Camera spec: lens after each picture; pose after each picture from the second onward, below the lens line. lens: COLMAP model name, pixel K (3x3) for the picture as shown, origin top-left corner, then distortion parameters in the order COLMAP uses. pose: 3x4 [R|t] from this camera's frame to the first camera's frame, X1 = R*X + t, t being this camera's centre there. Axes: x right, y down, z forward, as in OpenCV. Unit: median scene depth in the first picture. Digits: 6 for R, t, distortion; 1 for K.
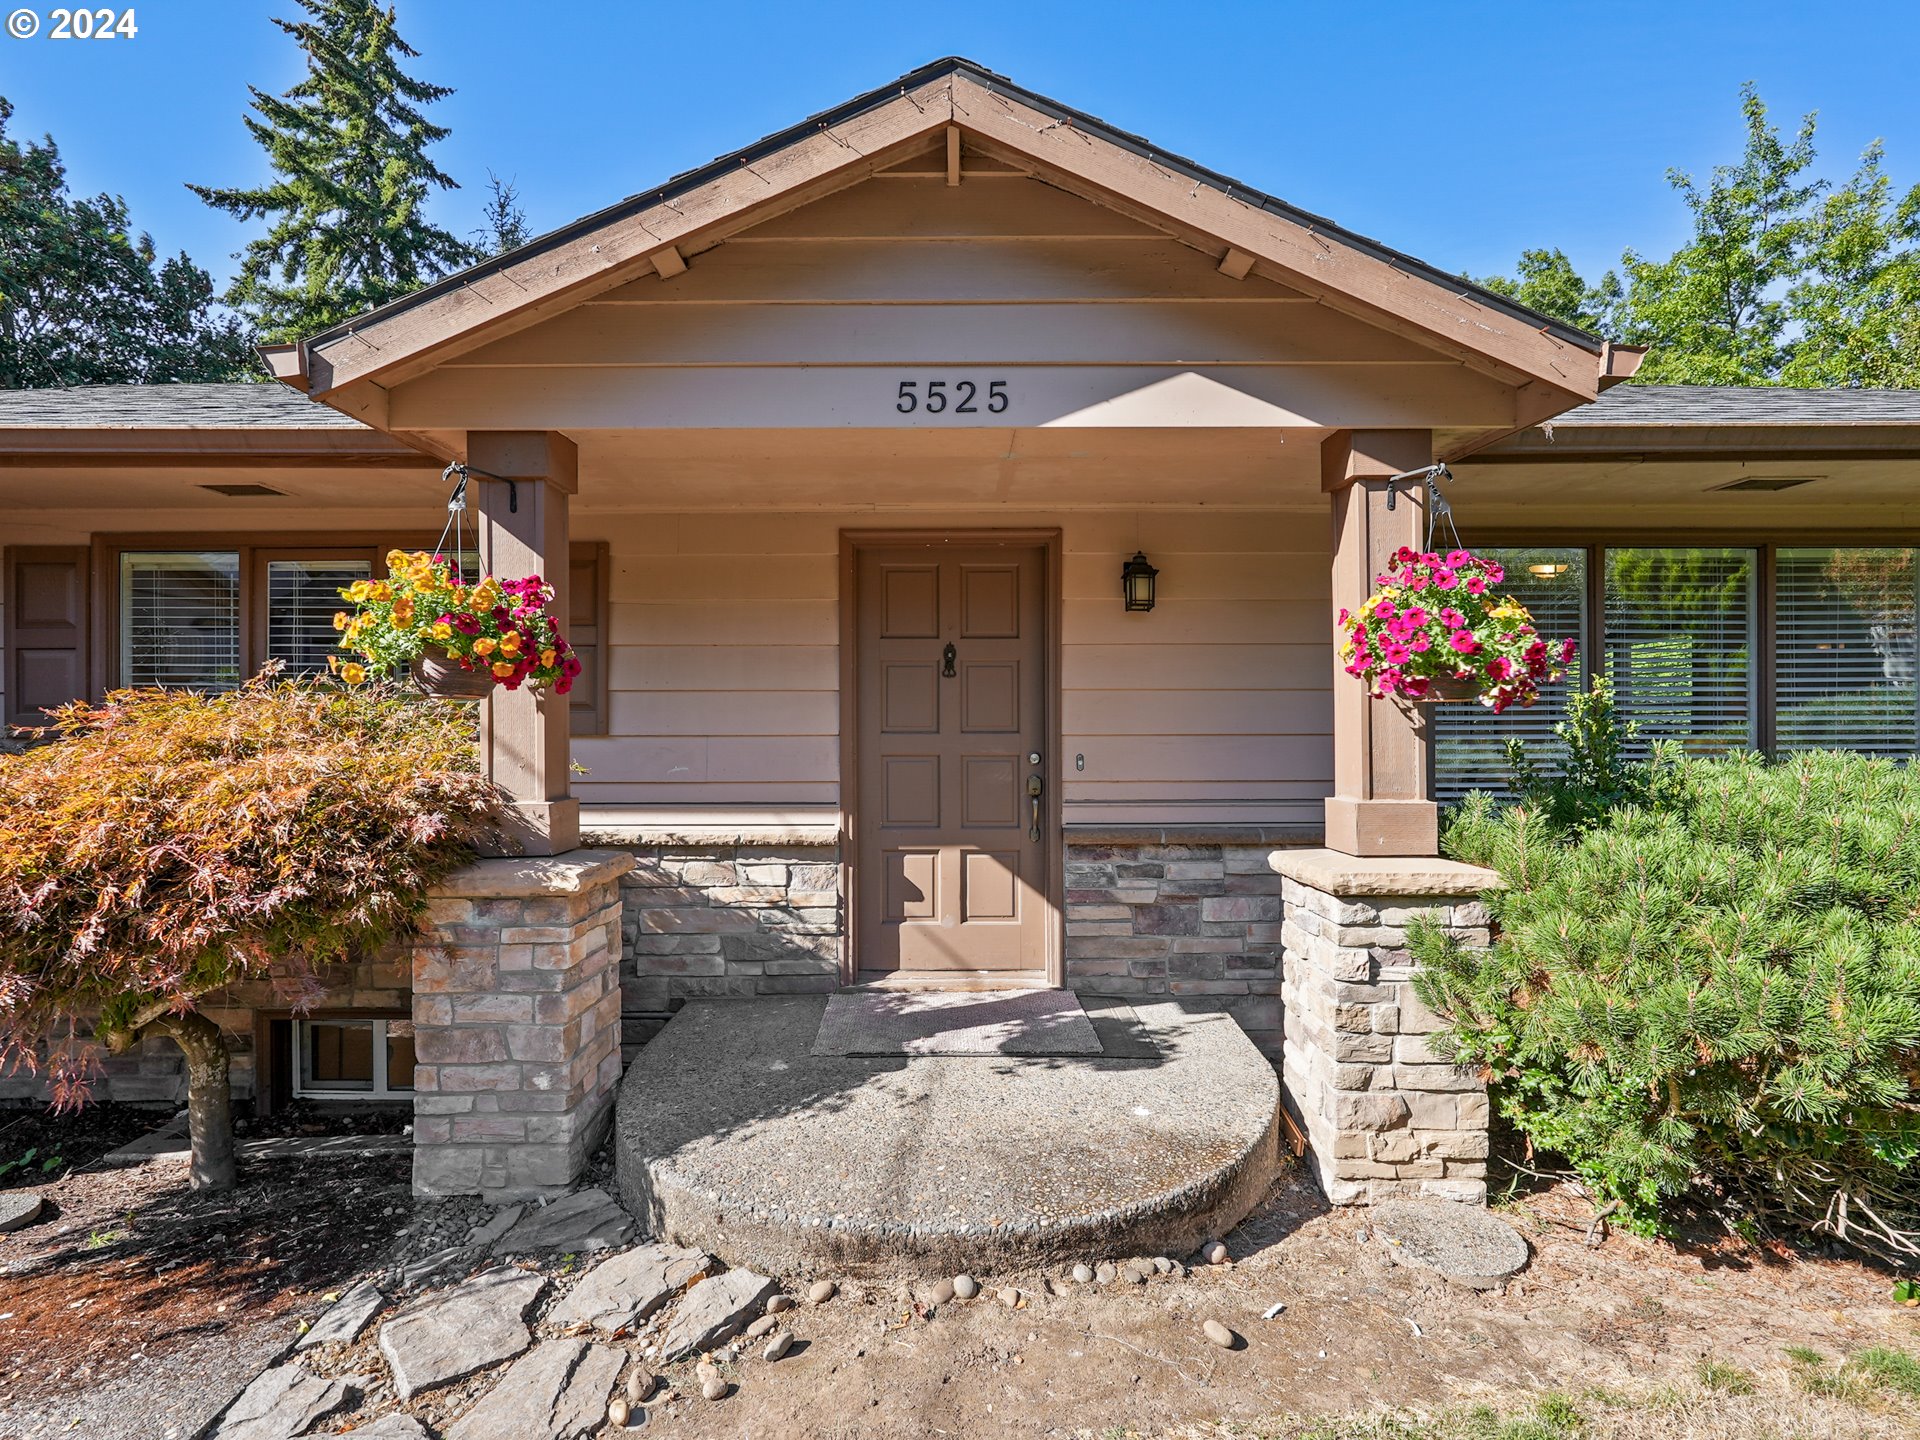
lens RADIAL K [[951.7, 0, 955.6], [0, 951.7, 726.6], [0, 0, 1]] dist [-0.017549, 0.009924]
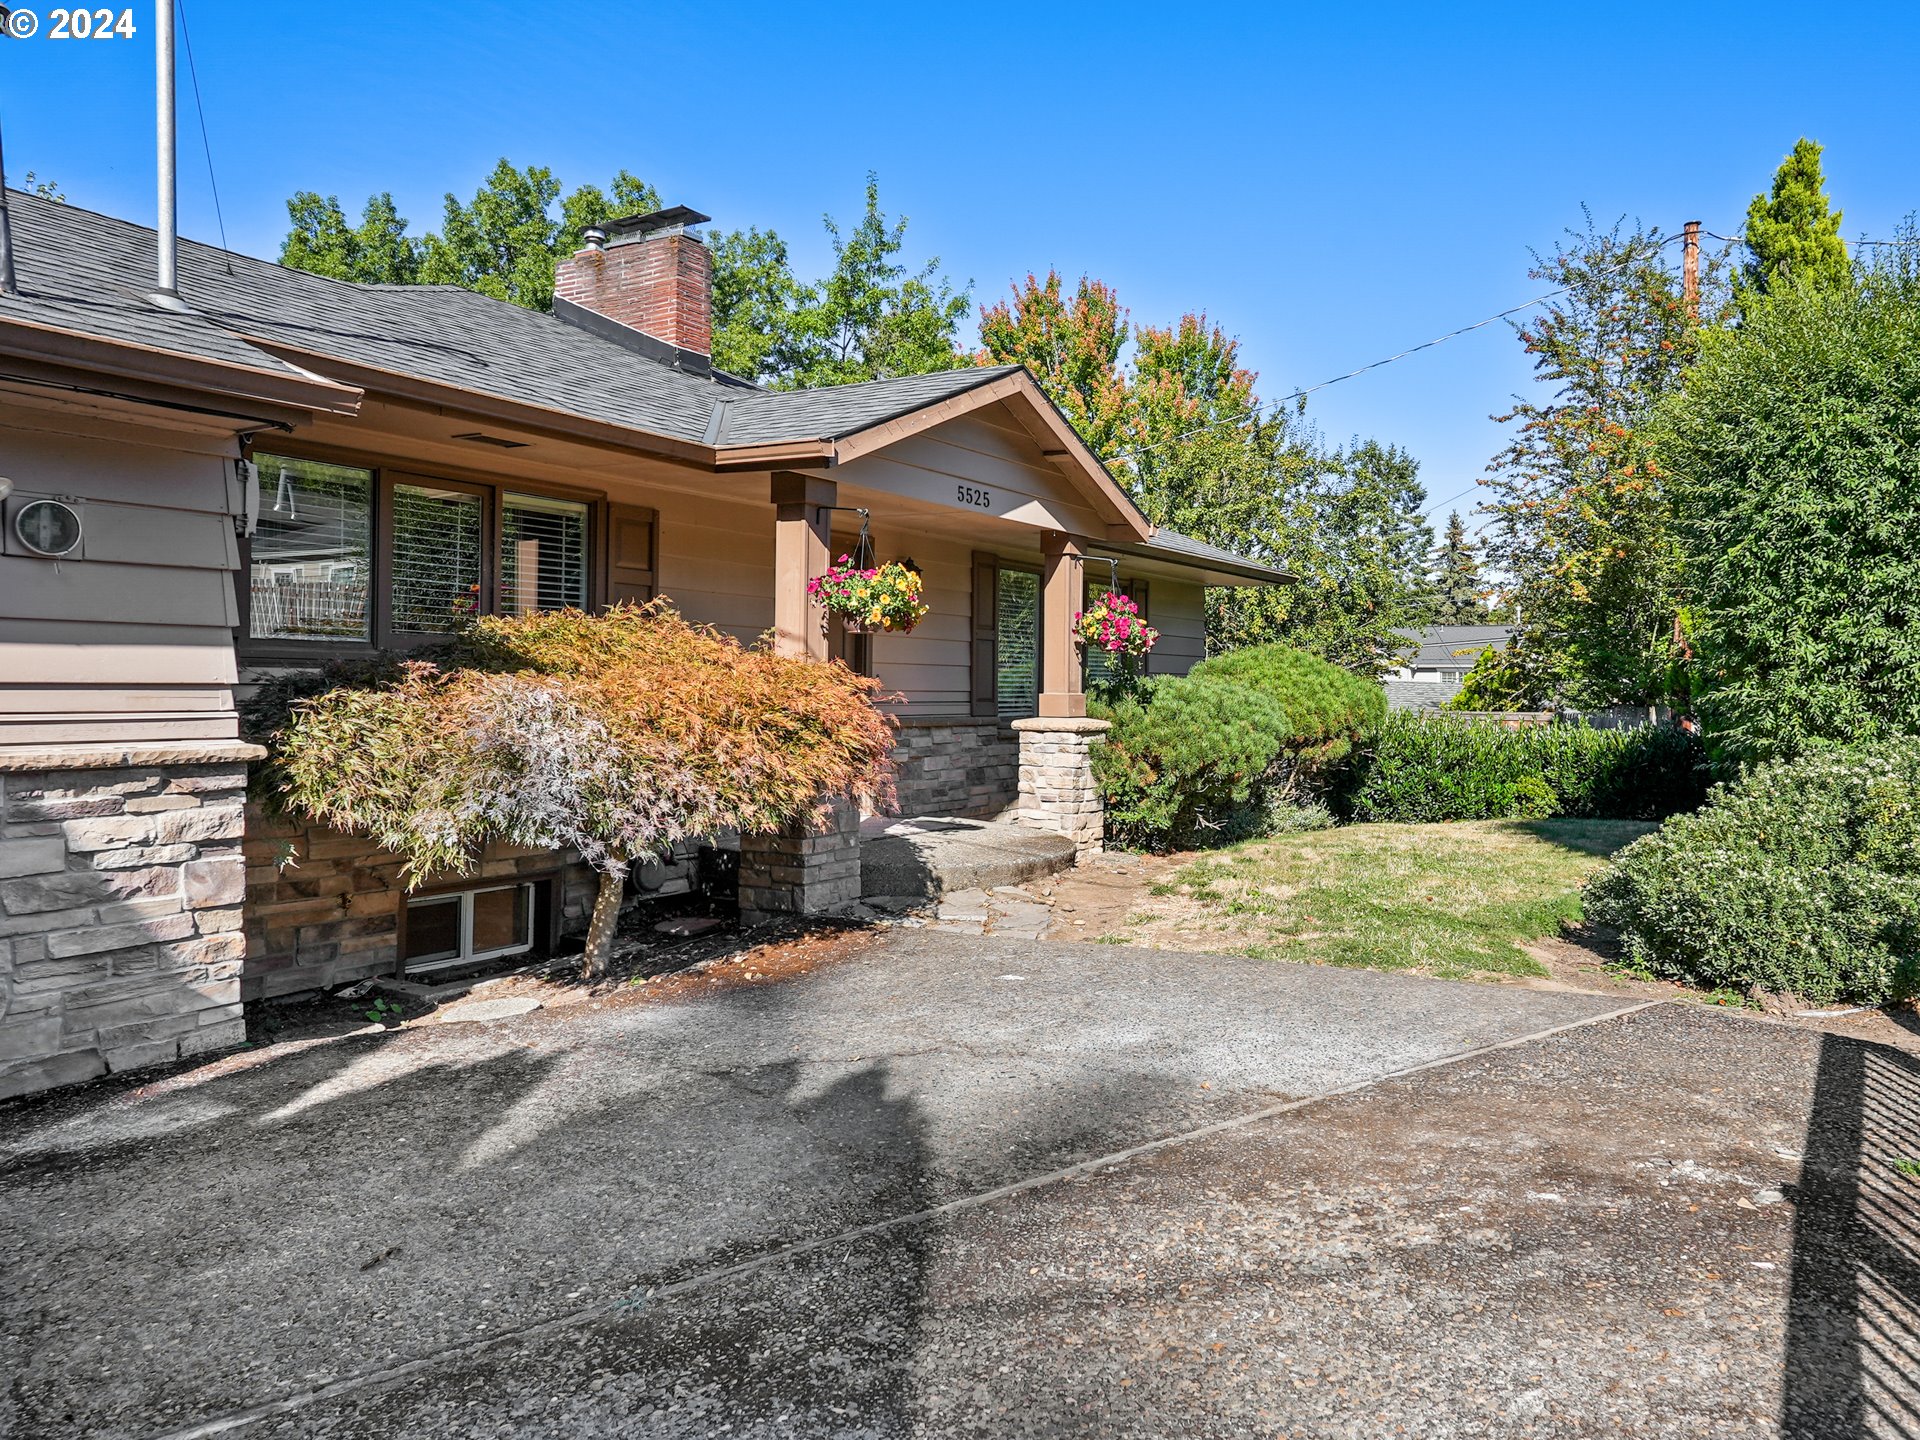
lens RADIAL K [[1435.2, 0, 1042.1], [0, 1435.2, 679.8], [0, 0, 1]] dist [0.003538, -0.000850]
pose [[0.507217, 0.015062, 0.861687, -2.729811], [-0.017942, 0.999815, -0.006915, 0.073643], [-0.861631, -0.011953, 0.507394, -0.750873]]
